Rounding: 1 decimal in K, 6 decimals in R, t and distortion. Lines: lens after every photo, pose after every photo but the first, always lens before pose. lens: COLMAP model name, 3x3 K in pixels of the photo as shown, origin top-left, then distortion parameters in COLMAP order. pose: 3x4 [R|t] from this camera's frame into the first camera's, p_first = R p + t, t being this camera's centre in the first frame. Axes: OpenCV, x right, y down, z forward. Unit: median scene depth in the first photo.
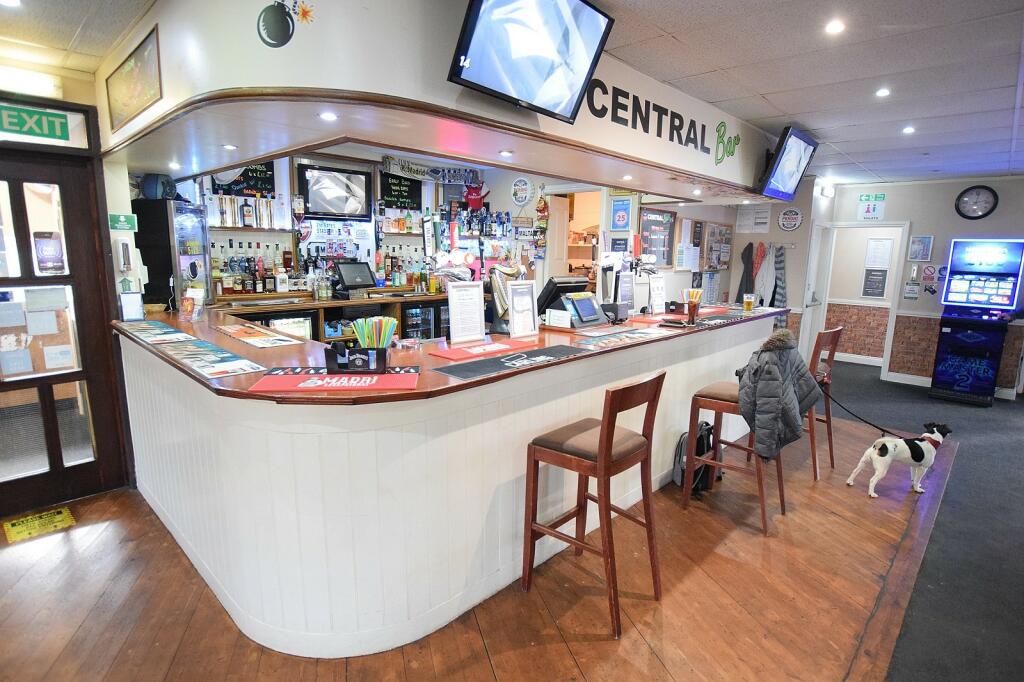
lens RADIAL K [[521.0, 0, 511.3], [0, 521.0, 337.0], [0, 0, 1]] dist [-0.000930, -0.000112]
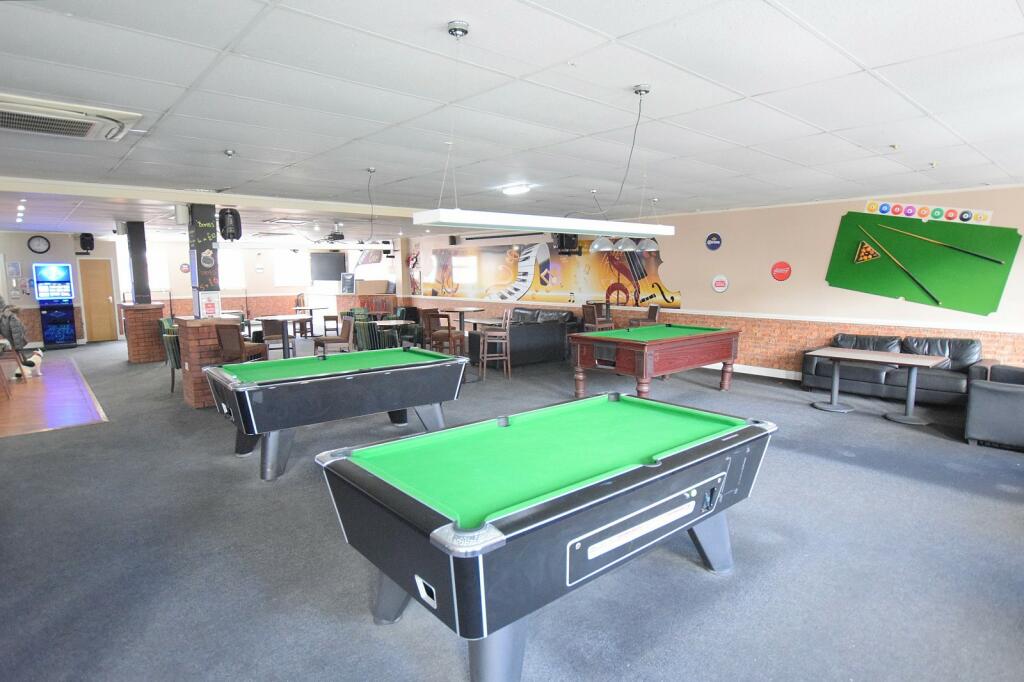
lens RADIAL K [[561.9, 0, 510.7], [0, 561.9, 339.8], [0, 0, 1]] dist [-0.005803, -0.001138]
pose [[0.097999, -0.142385, 0.984948, -0.963911], [0.177851, 0.976285, 0.123437, 0.128586], [-0.979166, 0.163077, 0.120998, -0.840890]]
